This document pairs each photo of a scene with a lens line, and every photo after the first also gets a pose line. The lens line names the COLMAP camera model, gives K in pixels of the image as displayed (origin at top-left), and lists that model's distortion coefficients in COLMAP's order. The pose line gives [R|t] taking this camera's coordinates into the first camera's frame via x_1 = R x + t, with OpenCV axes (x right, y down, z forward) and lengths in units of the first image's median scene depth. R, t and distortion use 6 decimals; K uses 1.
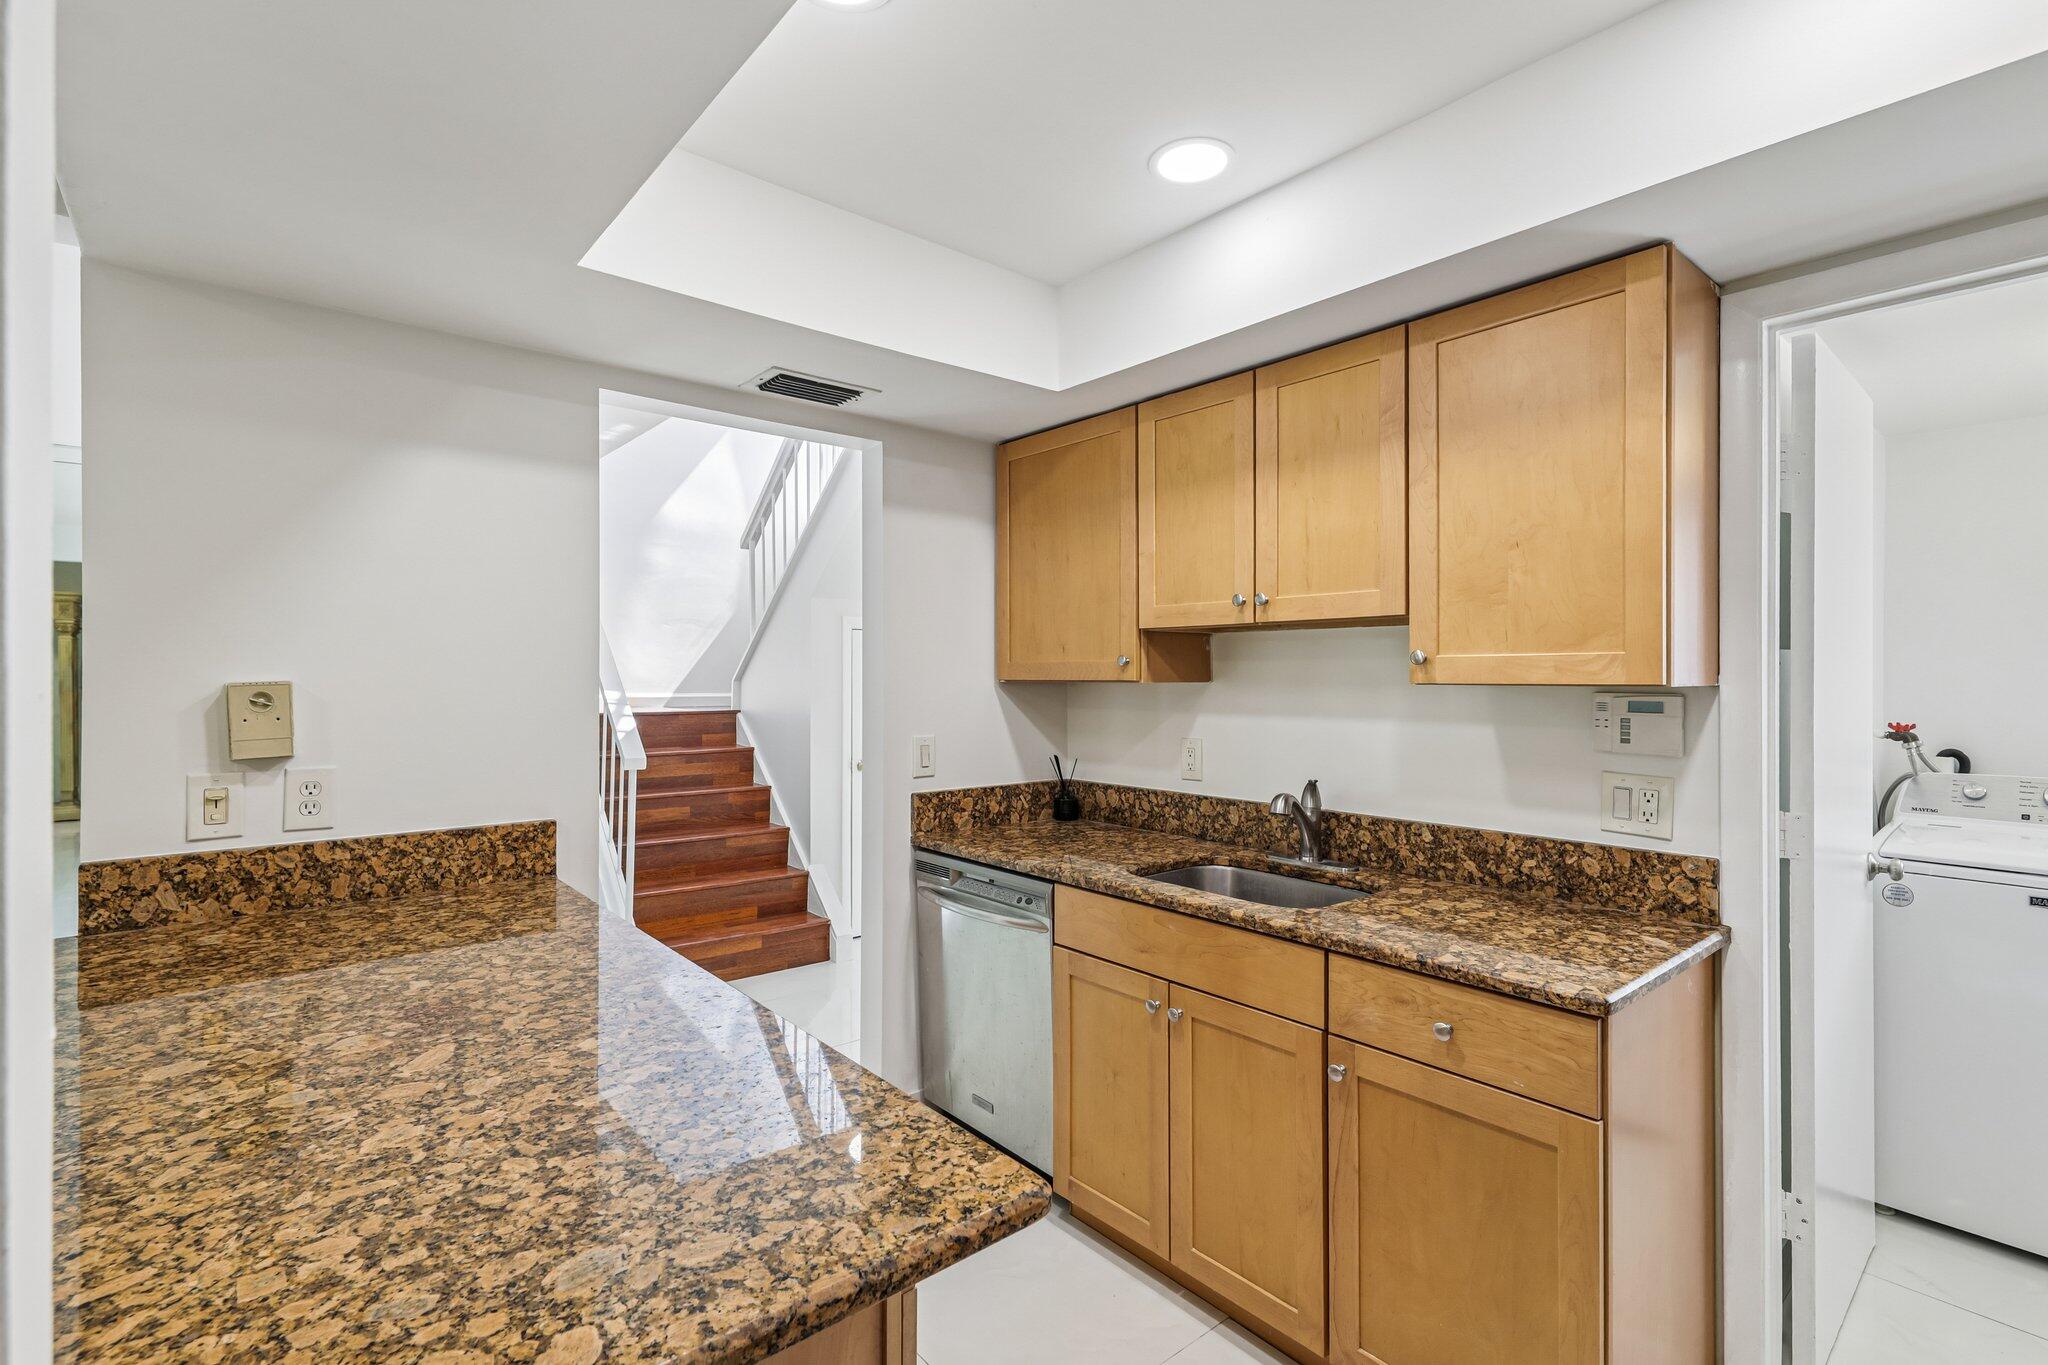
lens RADIAL K [[934.6, 0, 1022.4], [0, 934.6, 682.4], [0, 0, 1]] dist [0.016301, -0.004736]
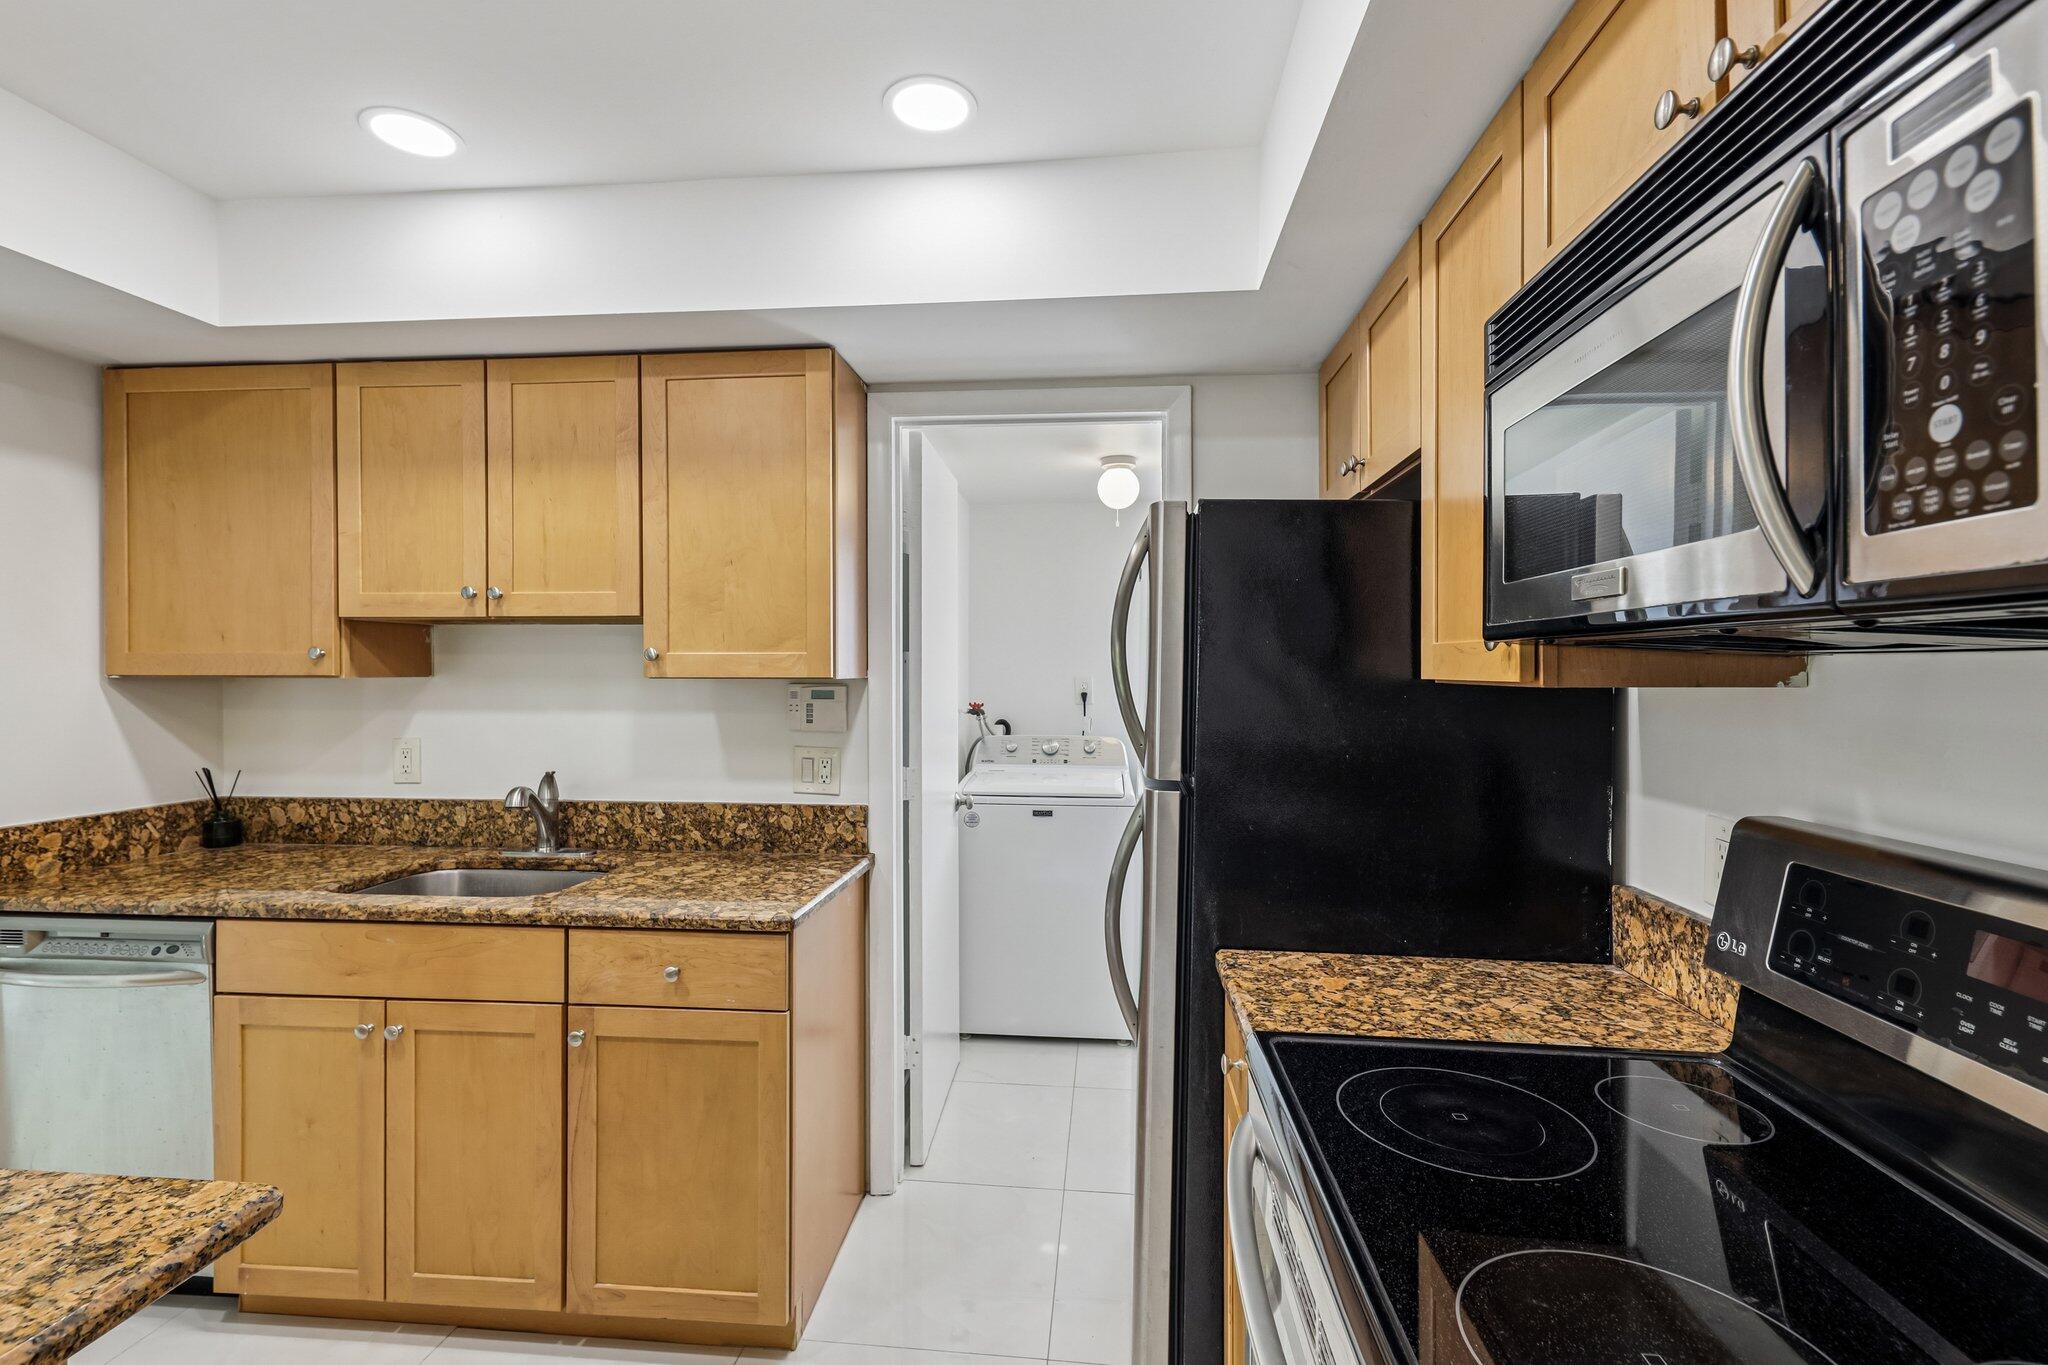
lens RADIAL K [[934.6, 0, 1016.4], [0, 934.6, 673.2], [0, 0, 1]] dist [0.016301, -0.004736]
pose [[0.717184, -0.001527, 0.696882, -0.044585], [0.002819, 0.999996, -0.000710, -0.002009], [-0.696878, 0.002473, 0.717185, -0.106337]]
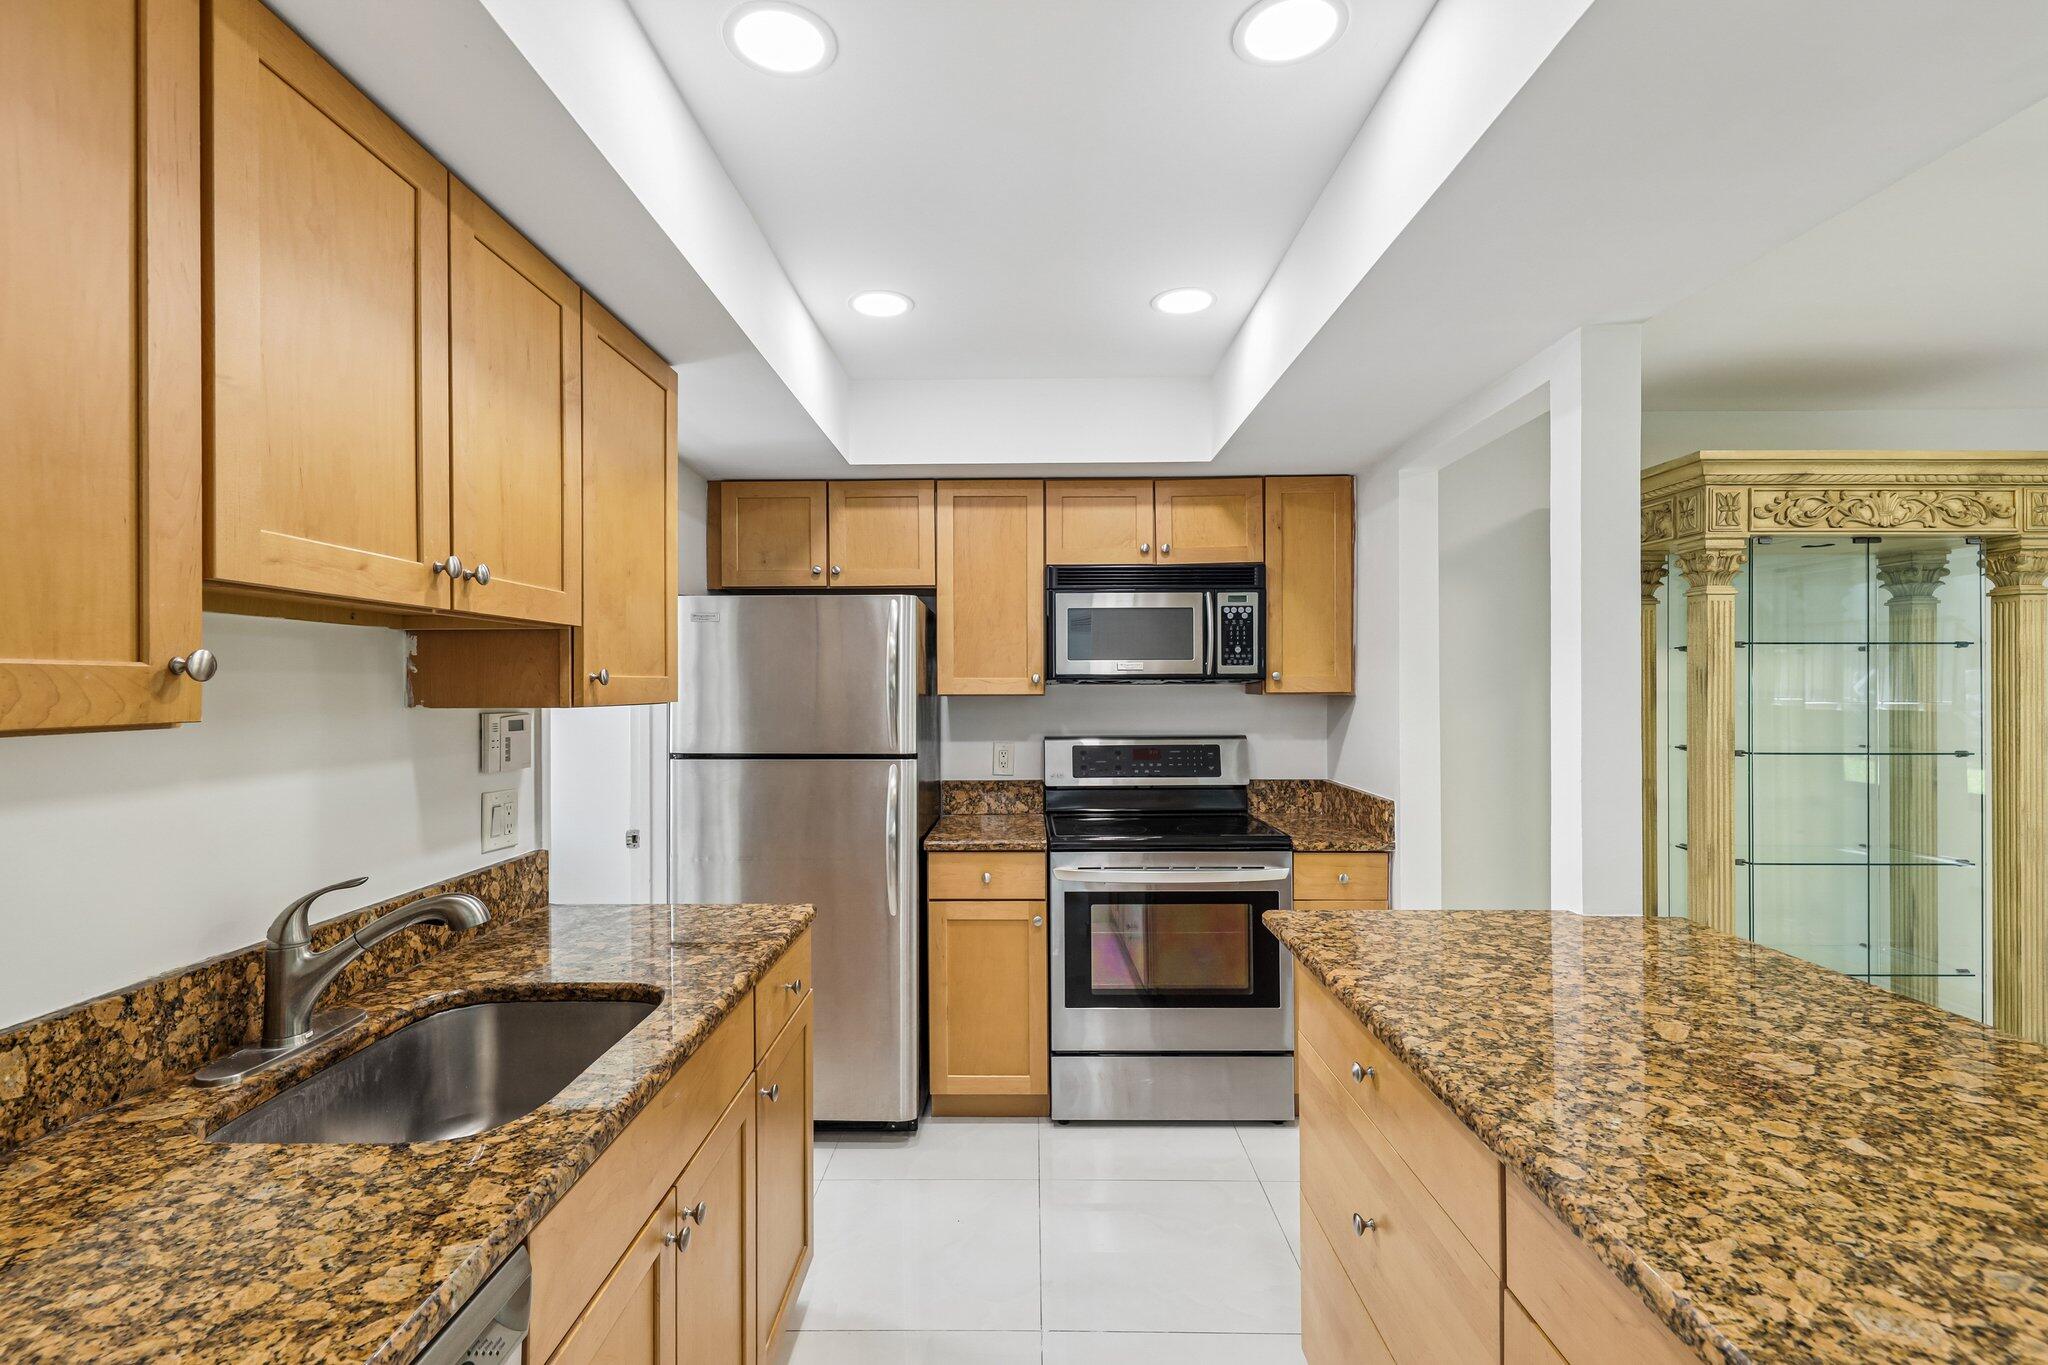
lens RADIAL K [[934.6, 0, 1009.1], [0, 934.6, 683.0], [0, 0, 1]] dist [0.016301, -0.004736]
pose [[-0.752447, 0.004626, 0.658636, -0.421514], [0.007590, 0.999970, 0.001647, -0.017746], [-0.658609, 0.006239, -0.752460, 1.296526]]
